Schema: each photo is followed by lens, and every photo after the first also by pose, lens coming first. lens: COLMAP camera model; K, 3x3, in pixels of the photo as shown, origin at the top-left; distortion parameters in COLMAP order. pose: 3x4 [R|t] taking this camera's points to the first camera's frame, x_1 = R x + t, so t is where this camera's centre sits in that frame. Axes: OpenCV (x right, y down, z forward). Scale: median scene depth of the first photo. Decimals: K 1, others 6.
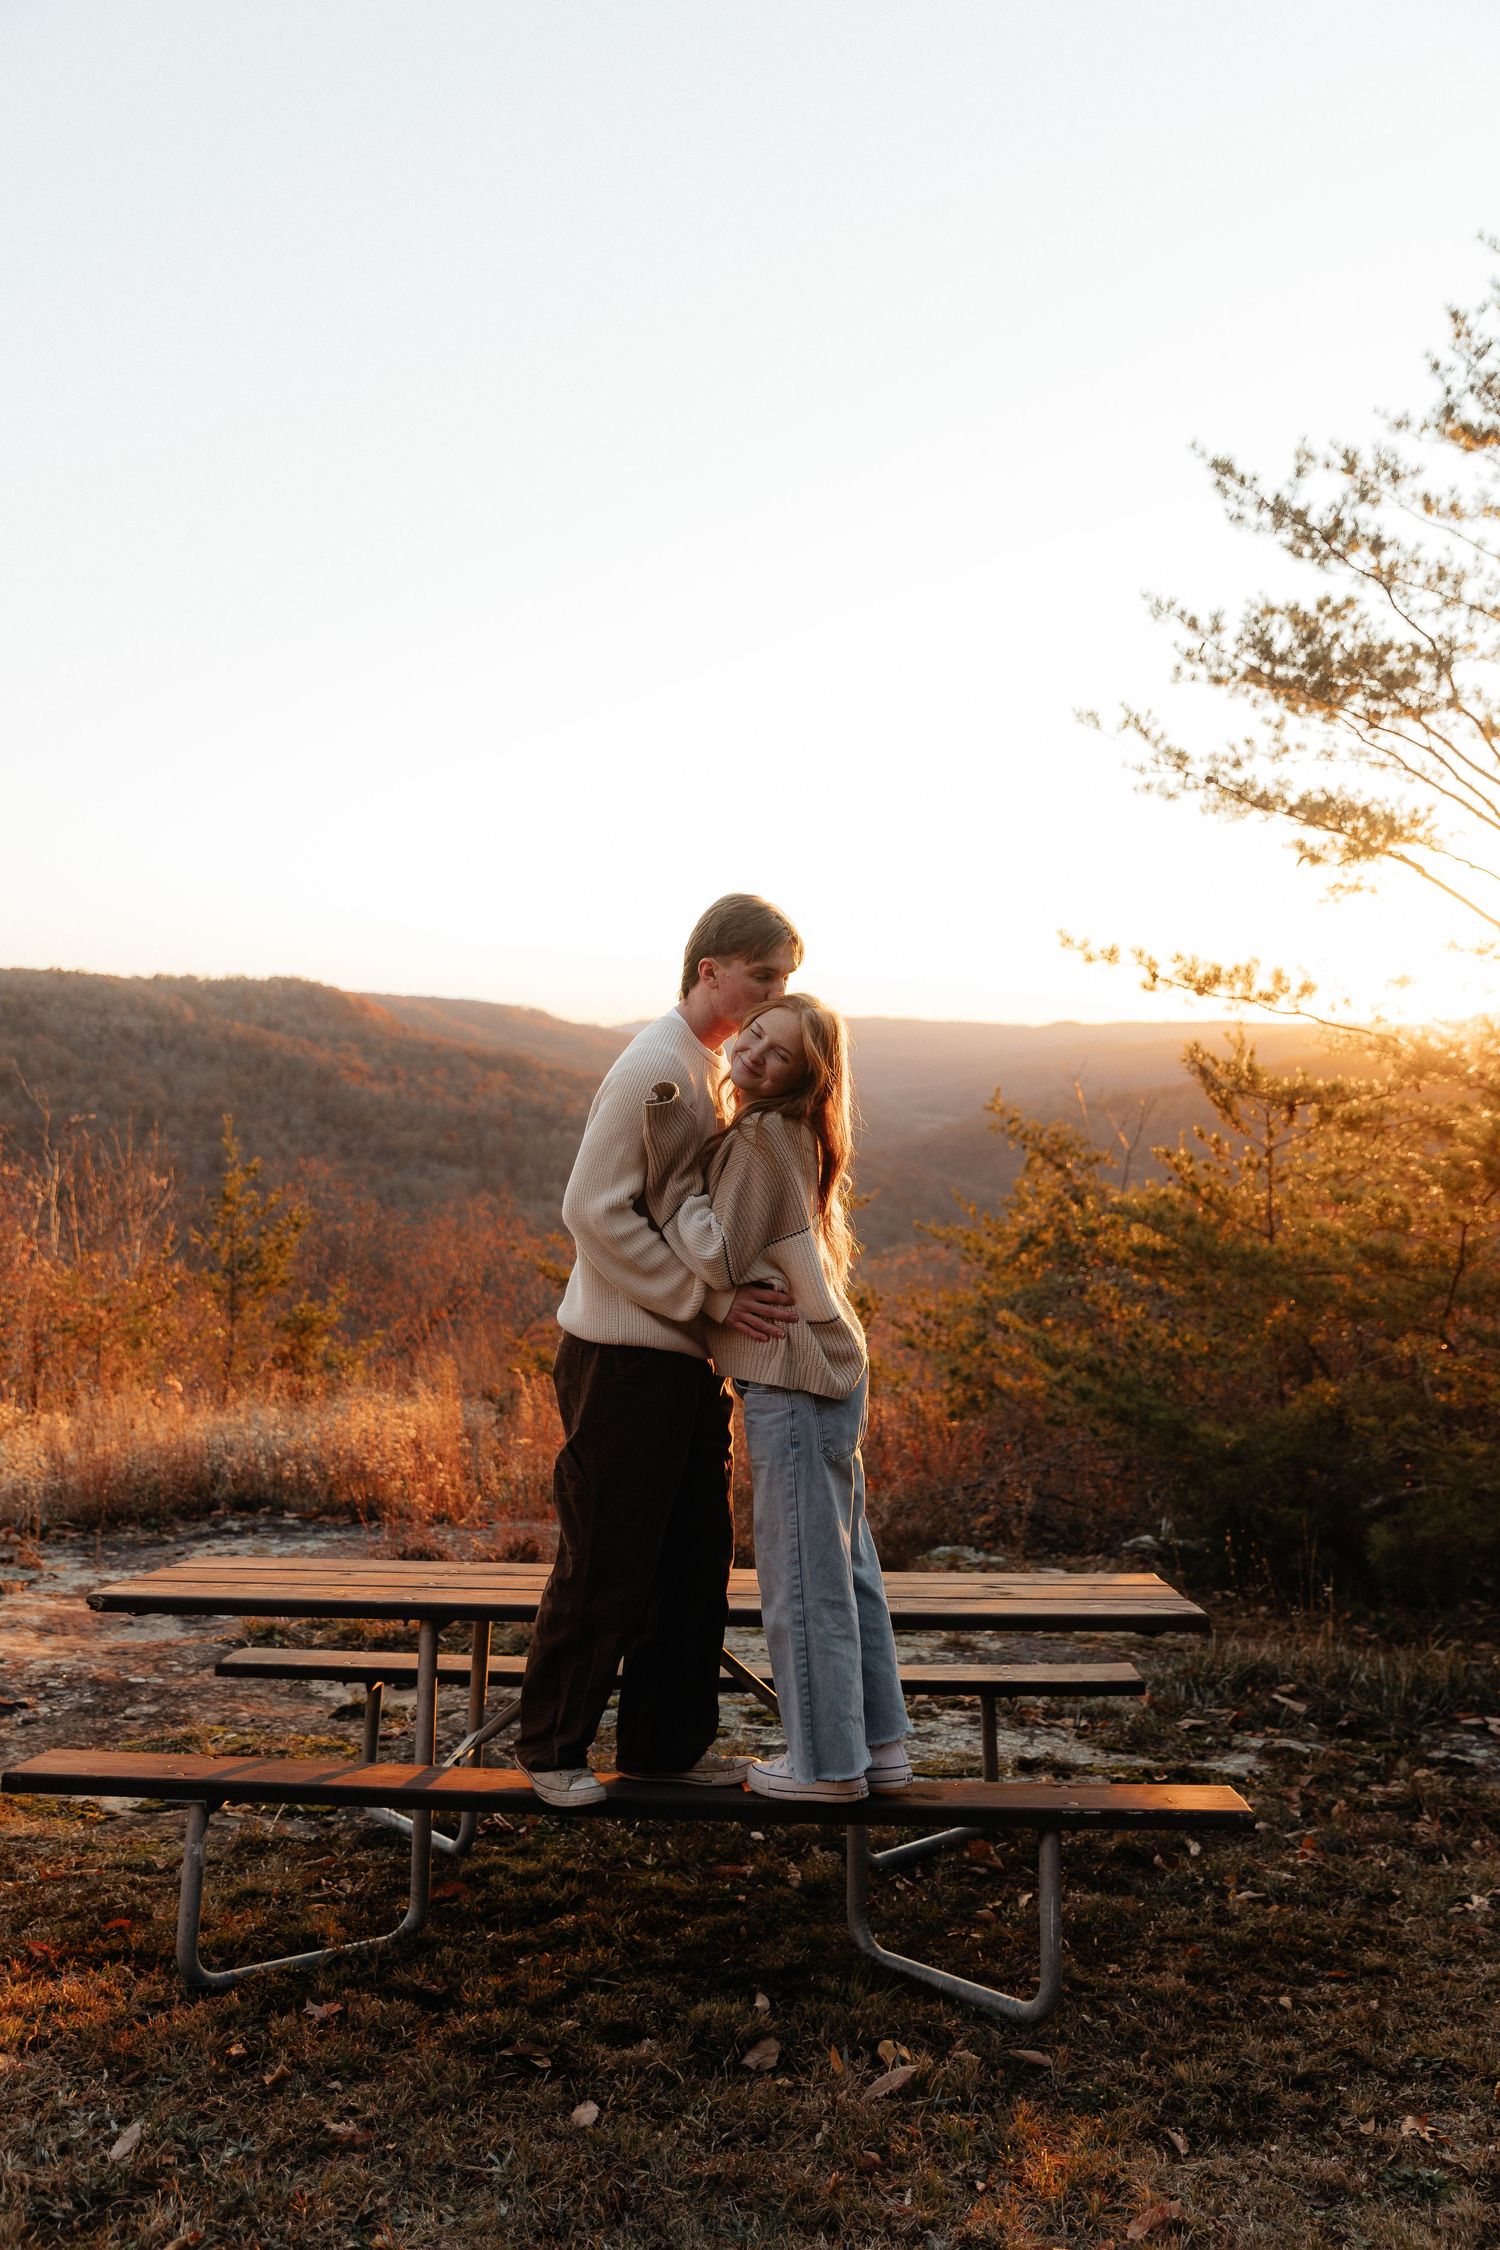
lens RADIAL K [[1925.4, 0, 739.6], [0, 1925.4, 1121.4], [0, 0, 1]] dist [0.014629, 0.006782]
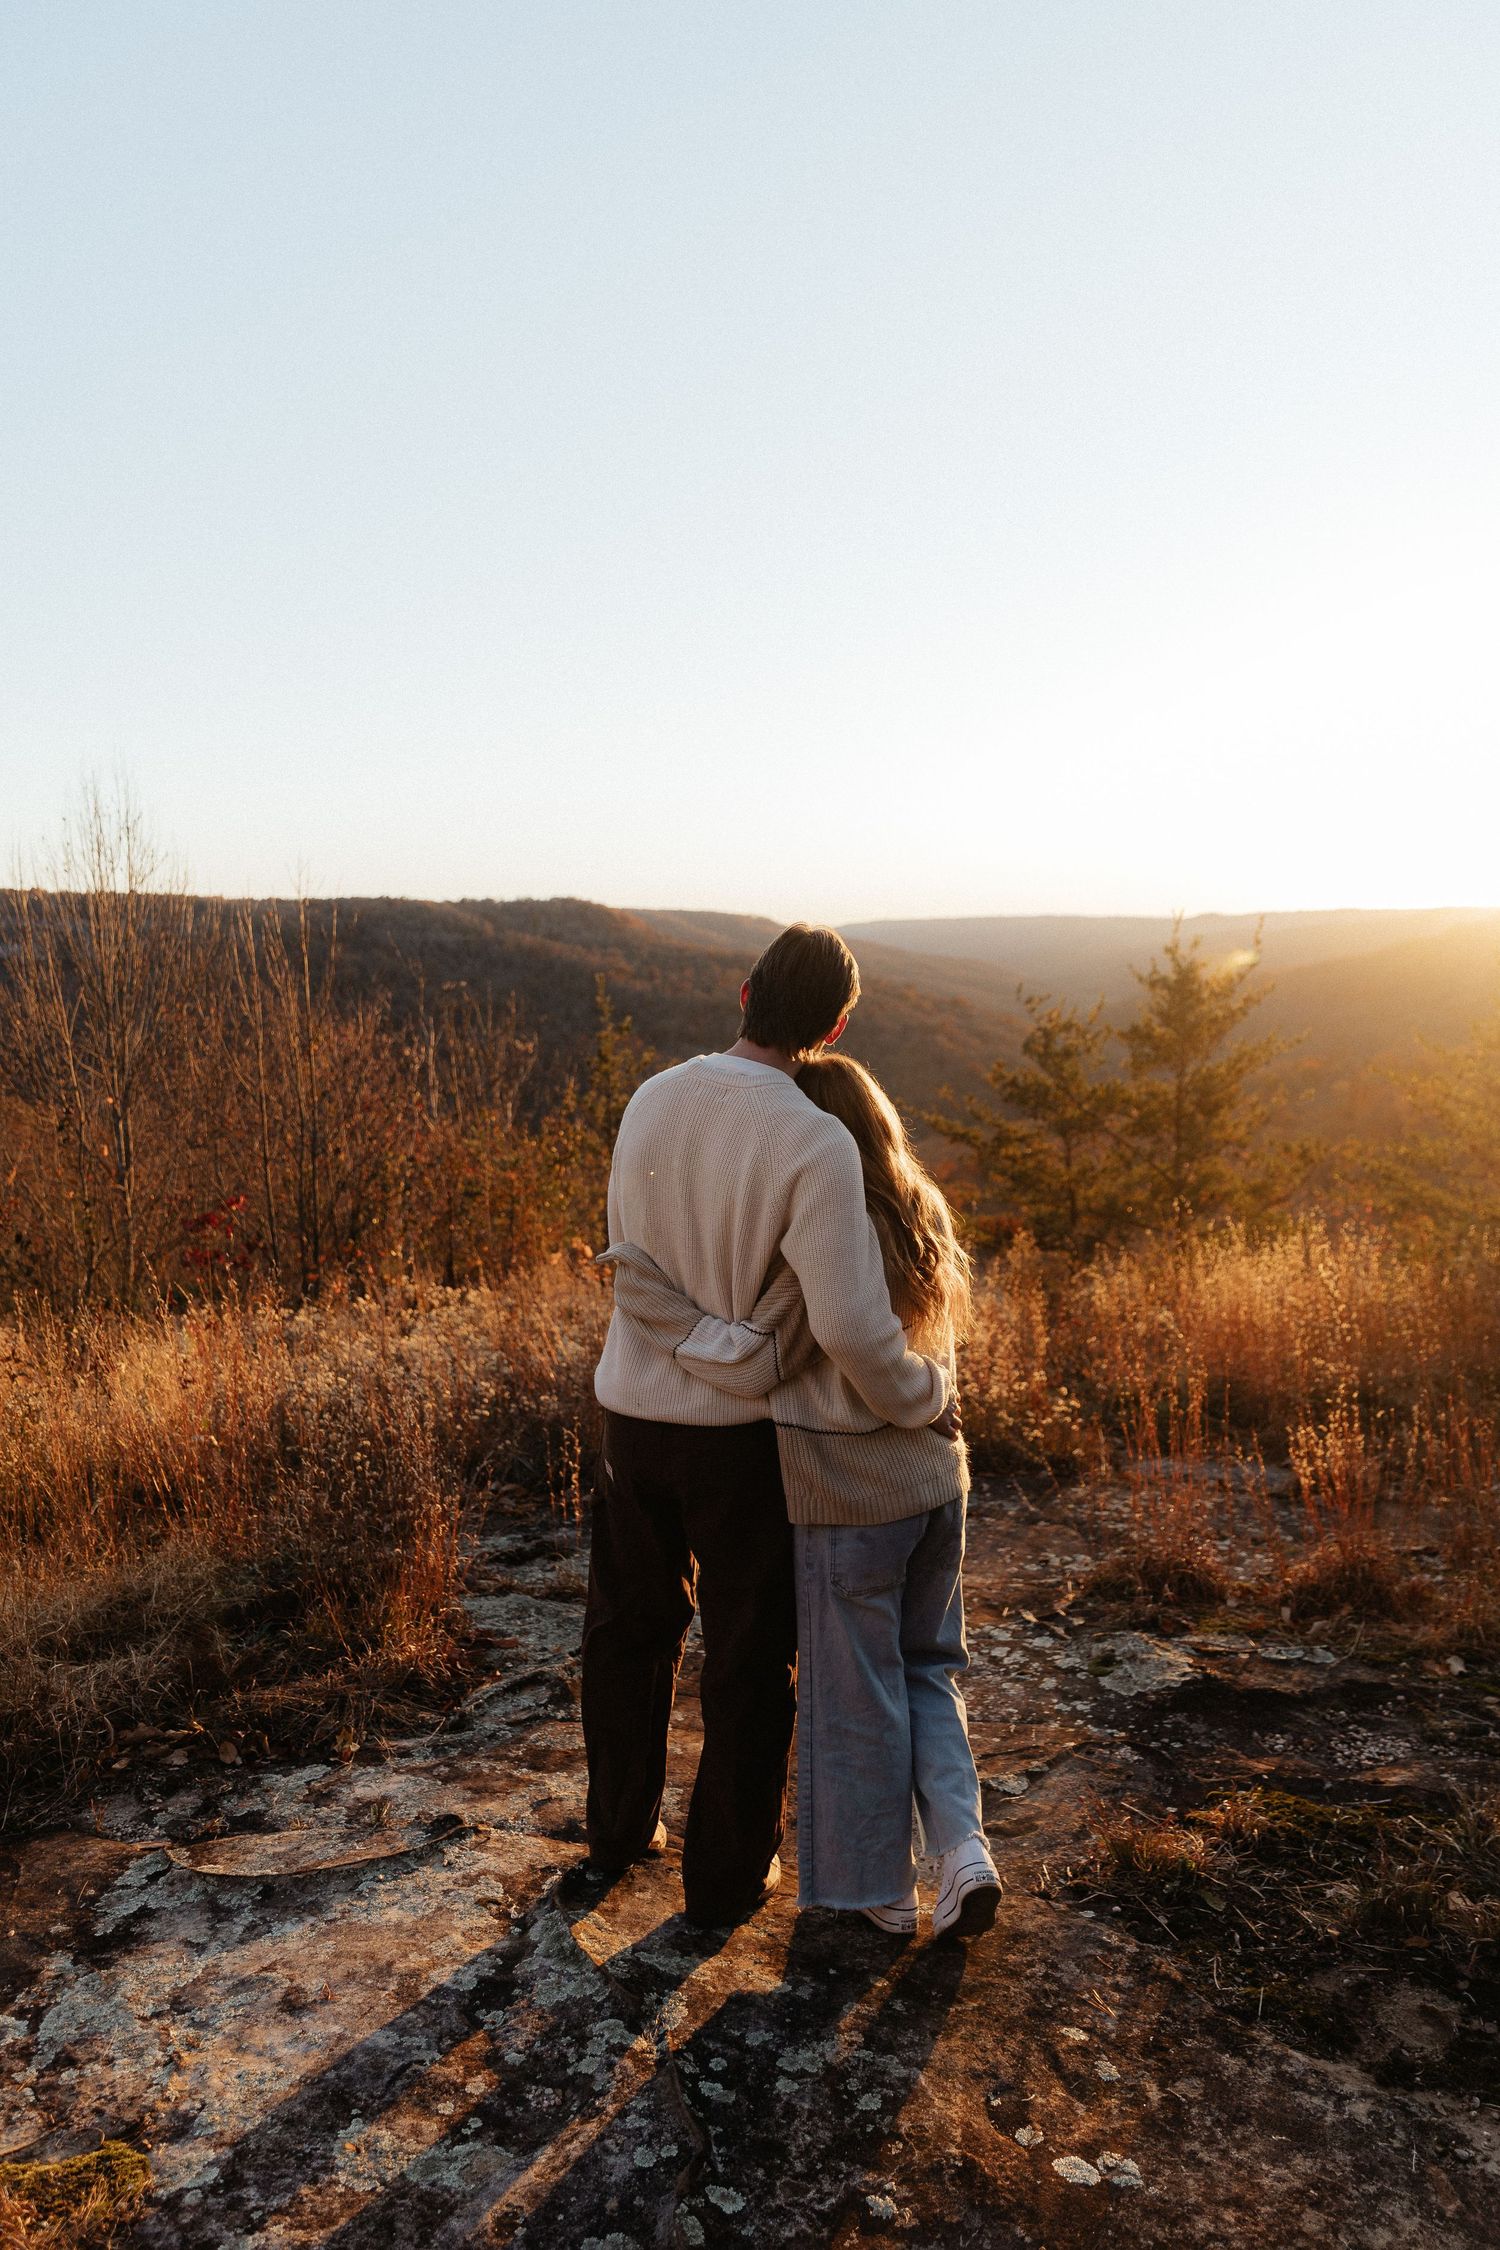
lens RADIAL K [[1560.6, 0, 717.7], [0, 1560.6, 1125.1], [0, 0, 1]] dist [0.024433, -0.008010]
pose [[0.990798, -0.012765, -0.134746, -0.097347], [0.022764, 0.997078, 0.072926, 0.017159], [0.133421, -0.075323, 0.988193, 0.201744]]
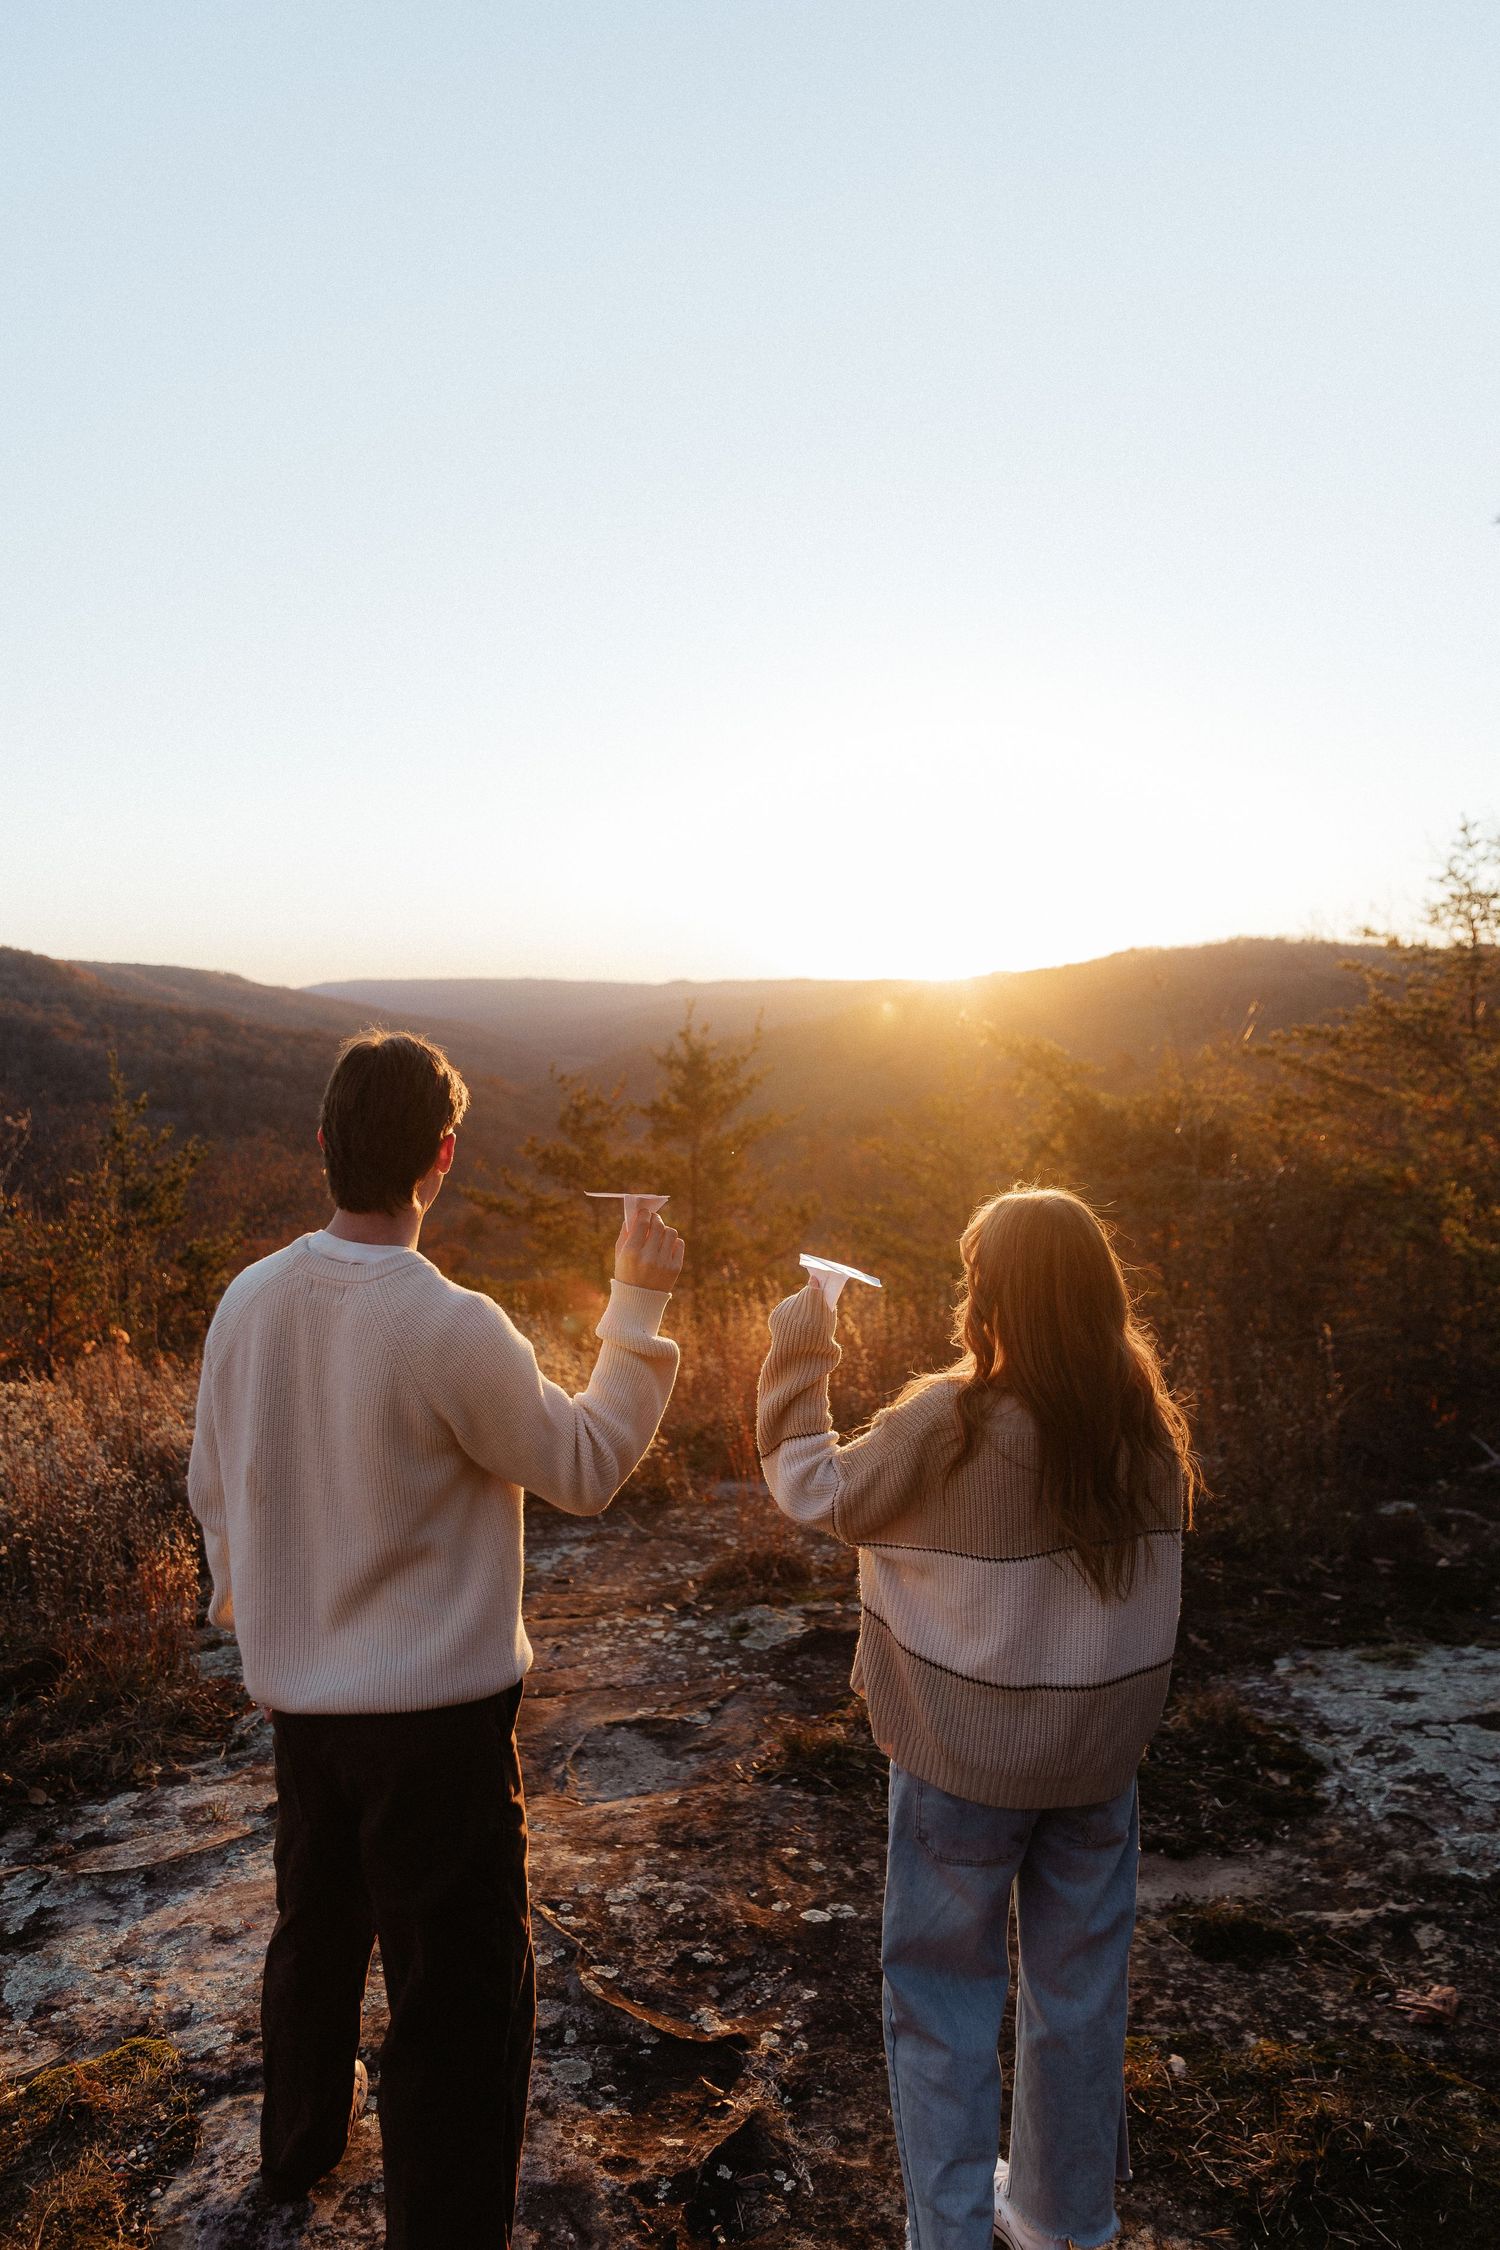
lens RADIAL K [[1560.6, 0, 765.8], [0, 1560.6, 1132.5], [0, 0, 1]] dist [0.024433, -0.008010]
pose [[0.974813, -0.031199, 0.220832, -0.122895], [0.021339, 0.998672, 0.046896, 0.008273], [-0.222001, -0.041002, 0.974184, 0.157716]]
